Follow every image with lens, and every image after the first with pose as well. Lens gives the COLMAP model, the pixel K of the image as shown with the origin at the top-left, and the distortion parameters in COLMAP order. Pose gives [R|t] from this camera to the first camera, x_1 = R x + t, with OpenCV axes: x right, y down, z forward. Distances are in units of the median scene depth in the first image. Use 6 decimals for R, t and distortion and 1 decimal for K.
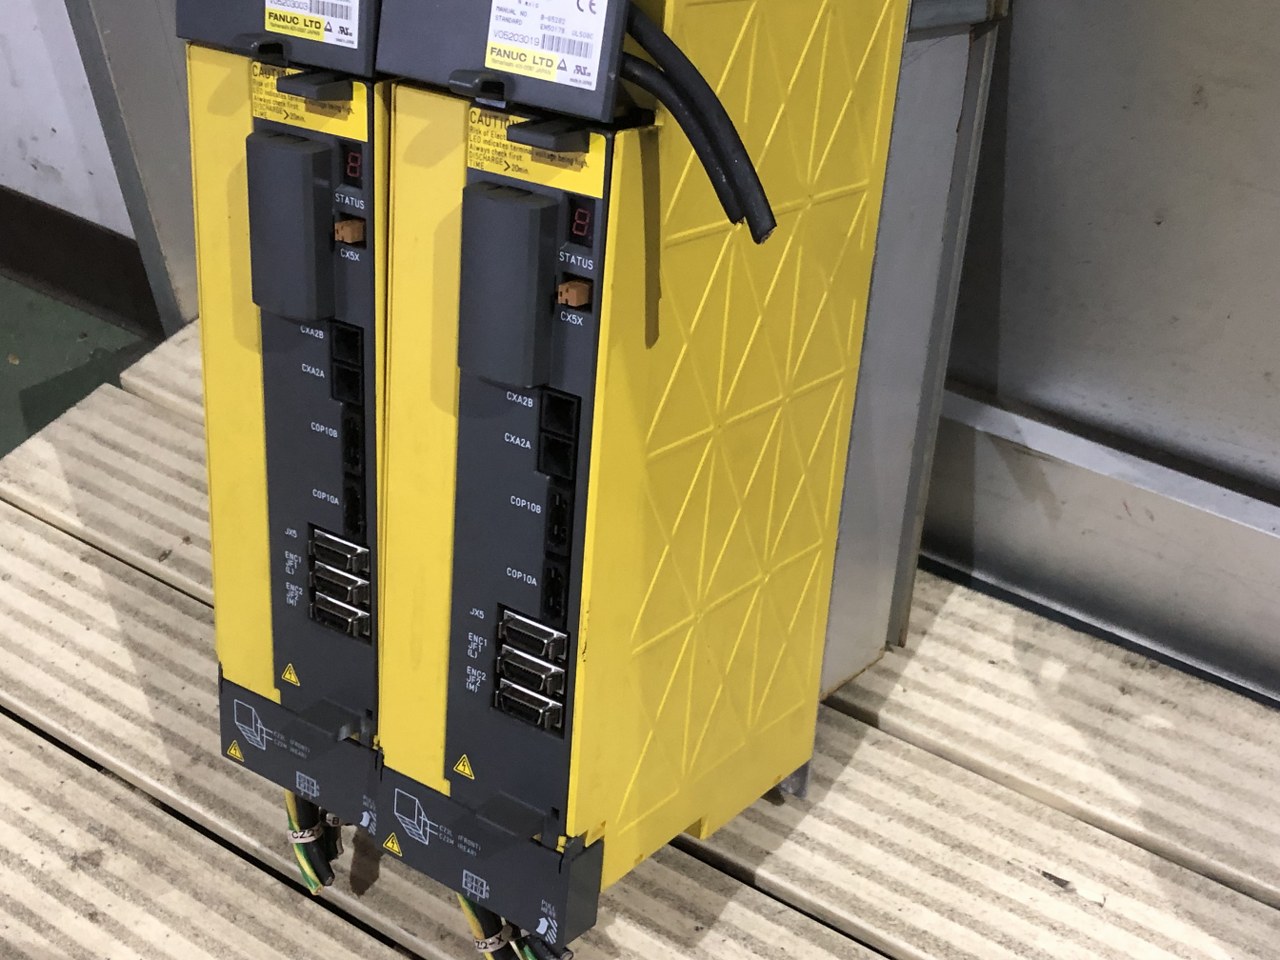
lens RADIAL K [[1745.4, 0, 641.1], [0, 1745.4, 474.4], [0, 0, 1]] dist [0.080427, 0.000000]
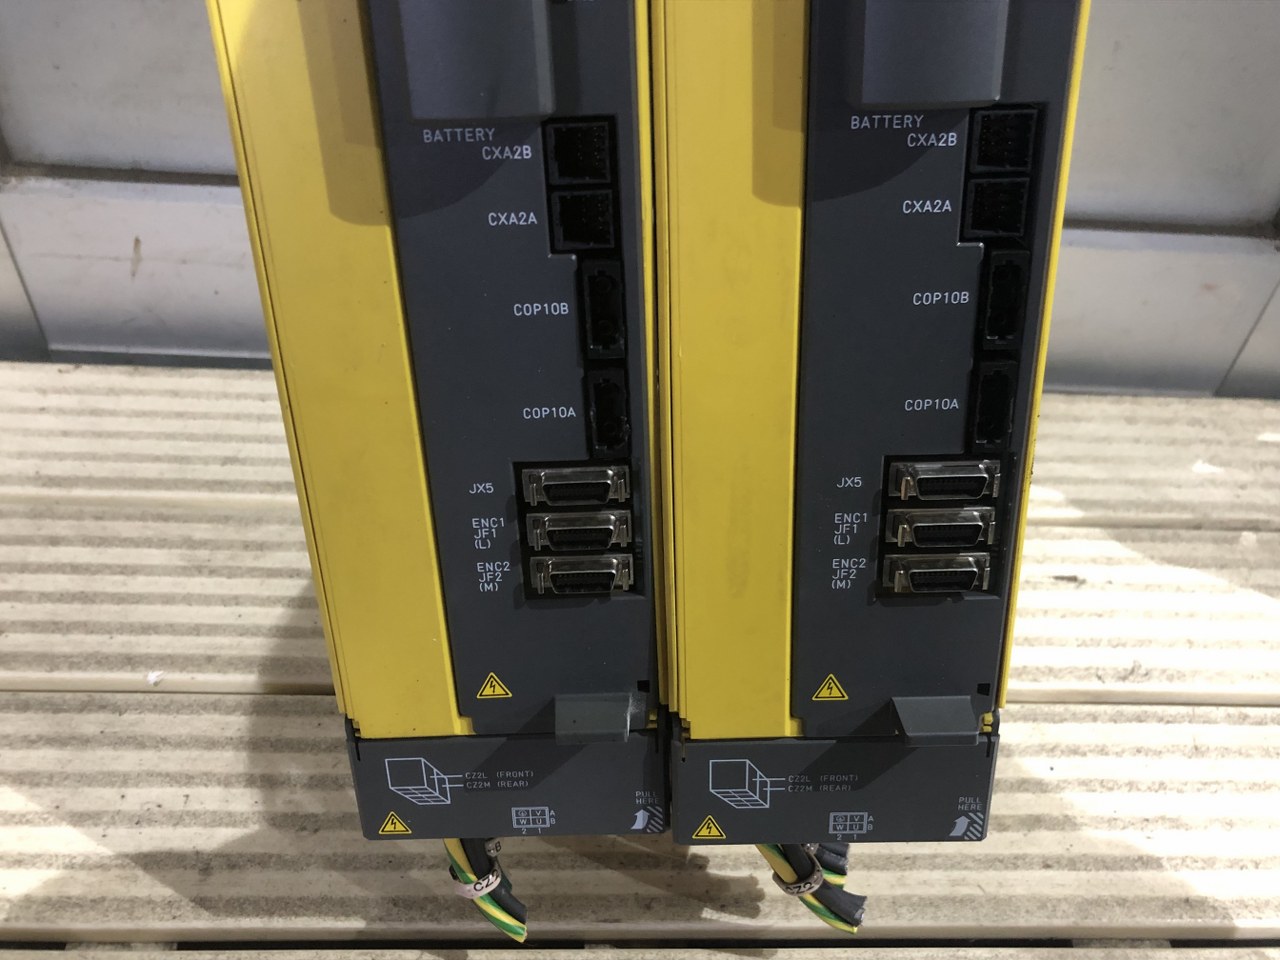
lens RADIAL K [[1107.6, 0, 643.2], [0, 1107.6, 480.5], [0, 0, 1]] dist [0.017843, 0.000760]
pose [[0.799314, -0.326684, 0.504356, -0.396345], [0.300253, 0.944157, 0.135707, -0.009956], [-0.520525, 0.042962, 0.852765, 0.651770]]
